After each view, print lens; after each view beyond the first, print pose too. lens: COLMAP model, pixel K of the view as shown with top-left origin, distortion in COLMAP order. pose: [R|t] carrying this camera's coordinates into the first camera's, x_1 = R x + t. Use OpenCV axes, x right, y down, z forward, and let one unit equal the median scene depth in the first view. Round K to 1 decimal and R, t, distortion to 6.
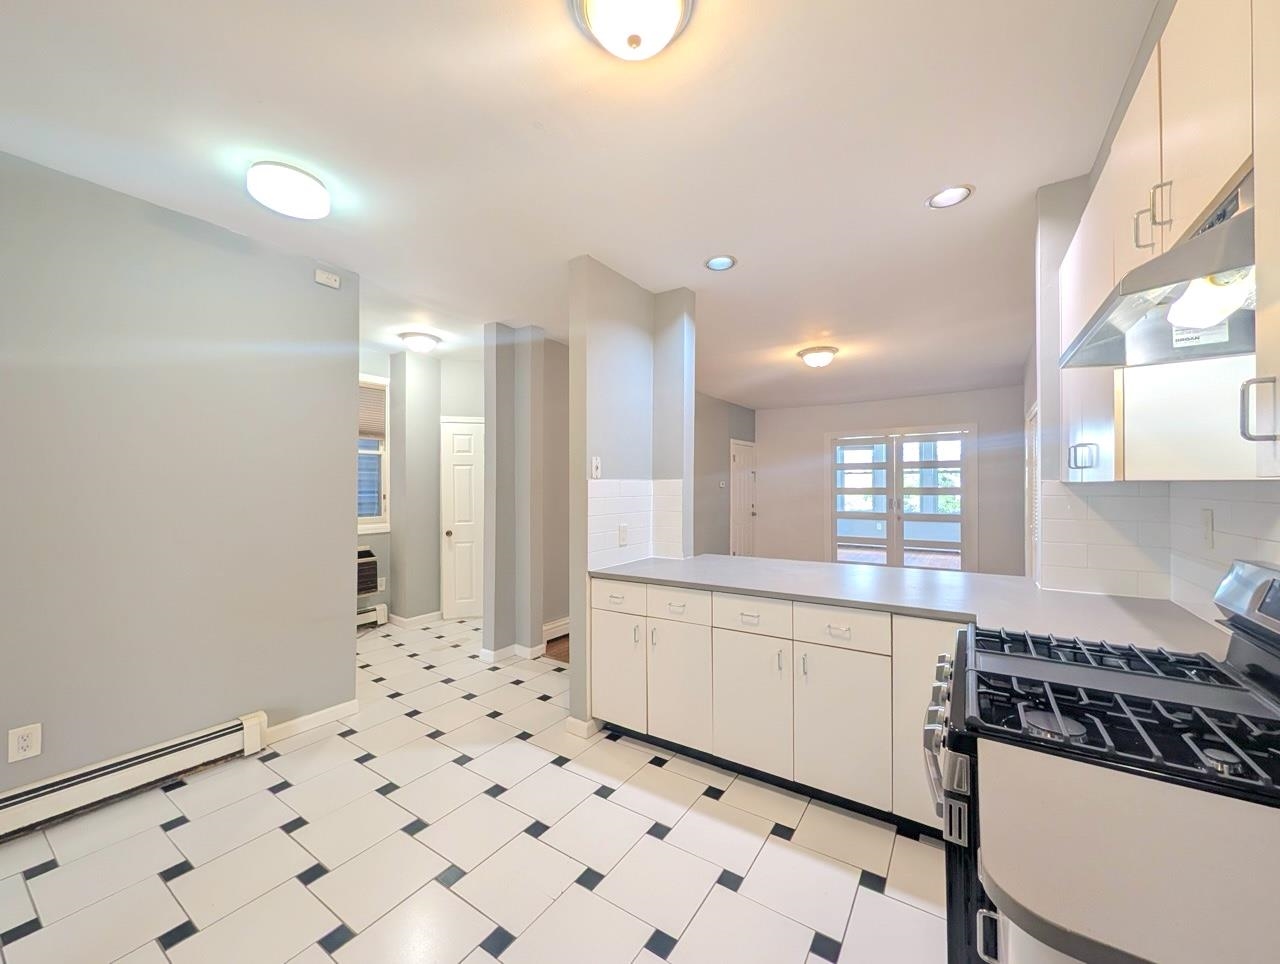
lens RADIAL K [[494.8, 0, 641.7], [0, 494.8, 481.7], [0, 0, 1]] dist [0.001593, -0.000589]
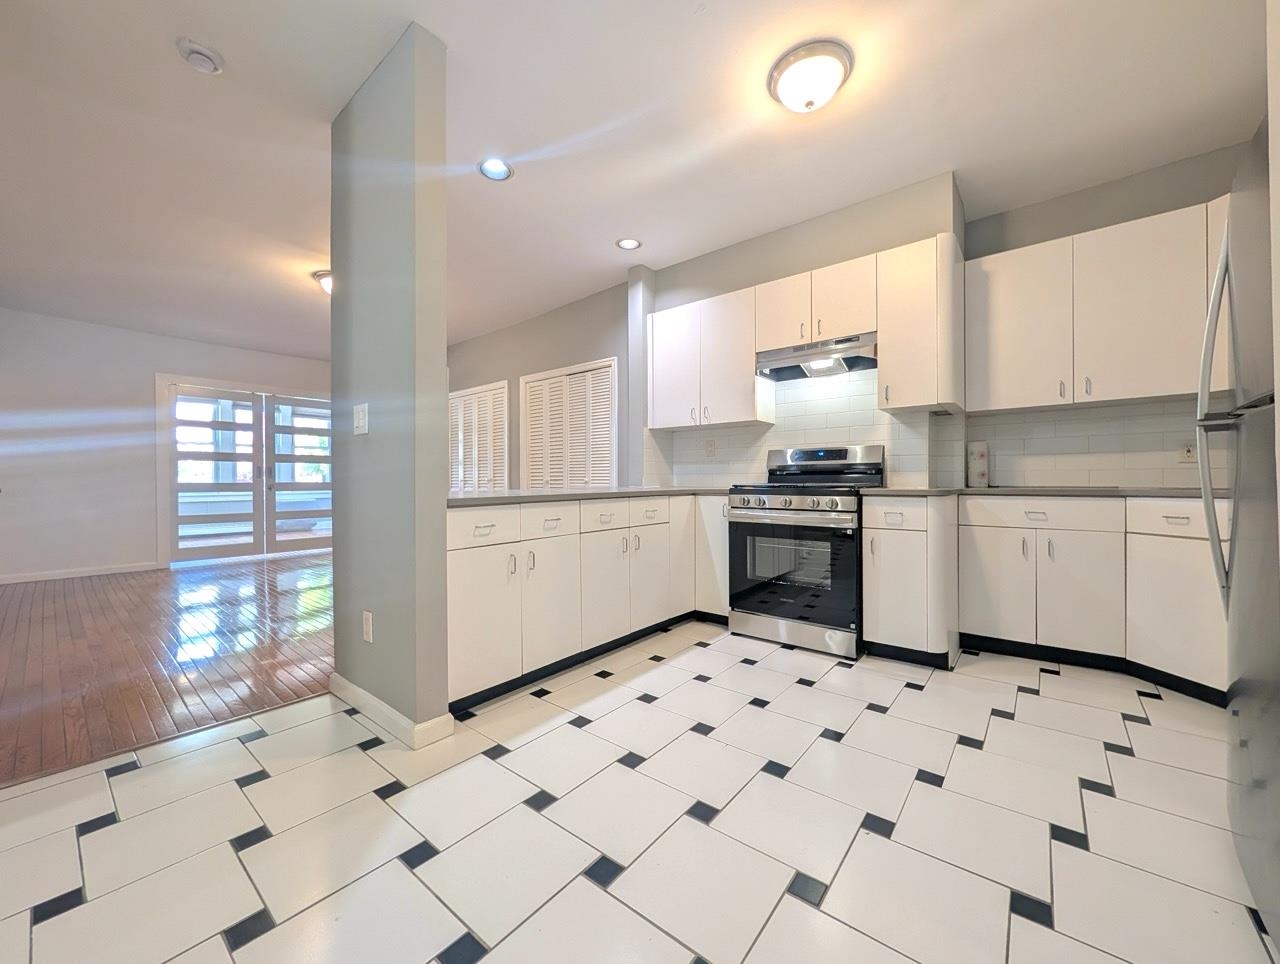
lens RADIAL K [[494.8, 0, 642.3], [0, 494.8, 478.7], [0, 0, 1]] dist [0.001593, -0.000589]
pose [[0.093191, 0.007630, 0.995619, -0.982655], [-0.005971, 0.999957, -0.007104, 0.195657], [-0.995630, -0.005283, 0.093232, 0.824921]]
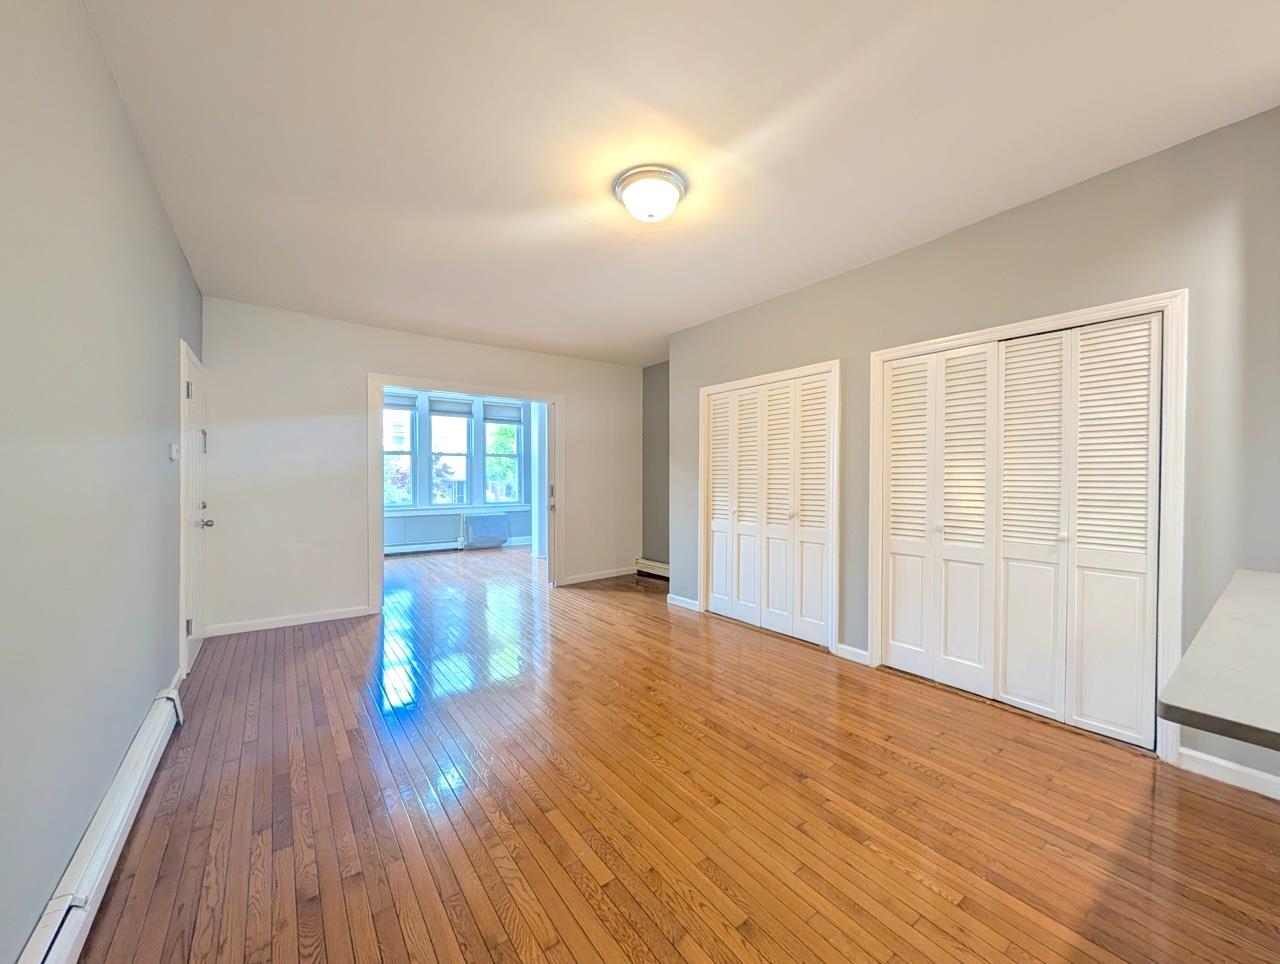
lens RADIAL K [[494.8, 0, 647.2], [0, 494.8, 485.0], [0, 0, 1]] dist [0.001593, -0.000589]
pose [[0.319599, -0.008979, 0.947510, -0.303736], [-0.011985, 0.999837, 0.013517, 0.078199], [-0.947477, -0.015676, 0.319440, 1.732498]]
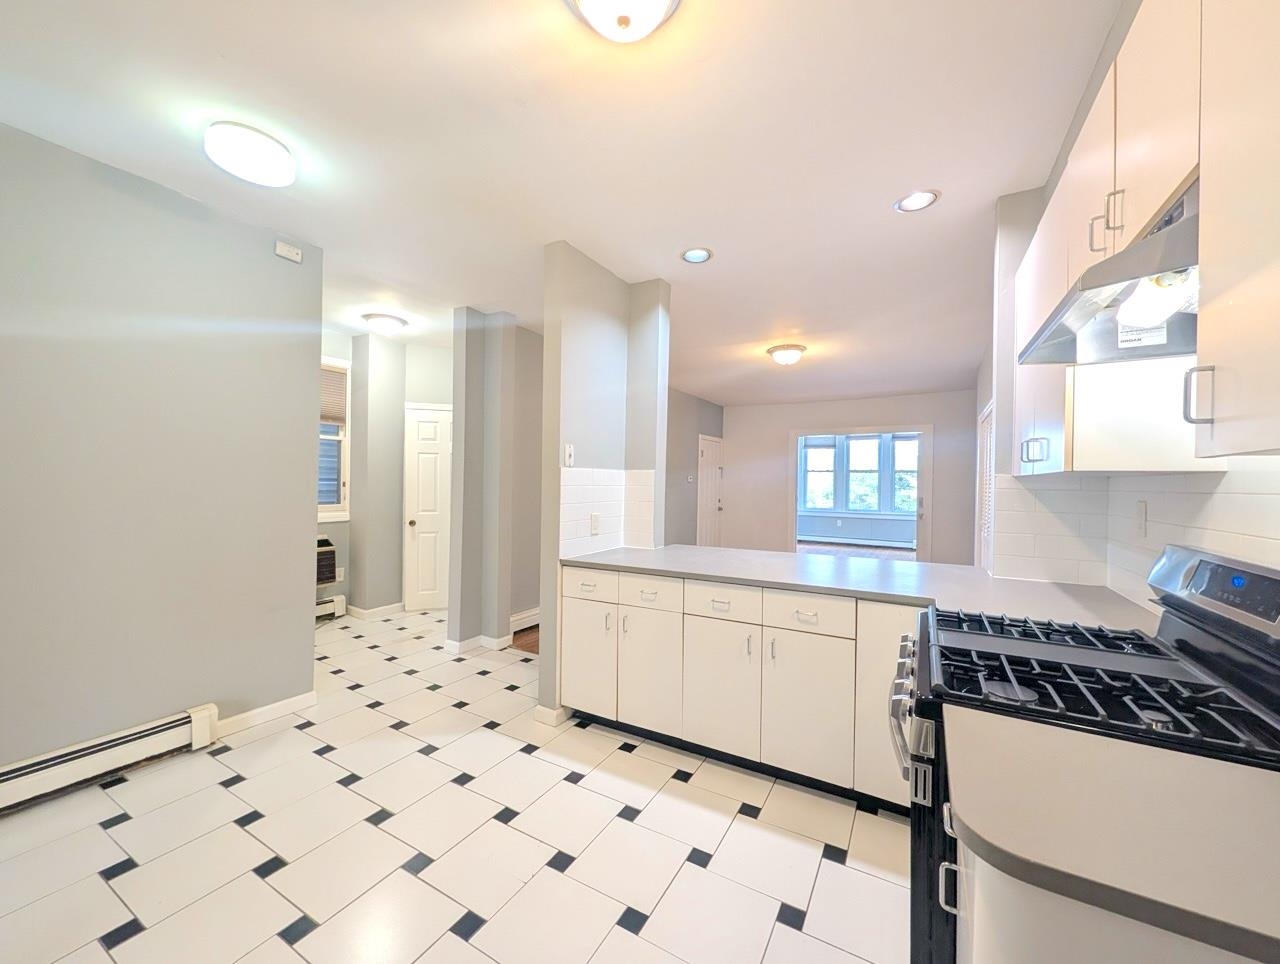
lens RADIAL K [[494.8, 0, 642.1], [0, 494.8, 480.9], [0, 0, 1]] dist [0.001593, -0.000589]
pose [[0.997473, 0.017453, 0.068873, -0.018295], [-0.017939, 0.999818, 0.006450, 0.017848], [-0.068748, -0.007669, 0.997605, -0.004227]]
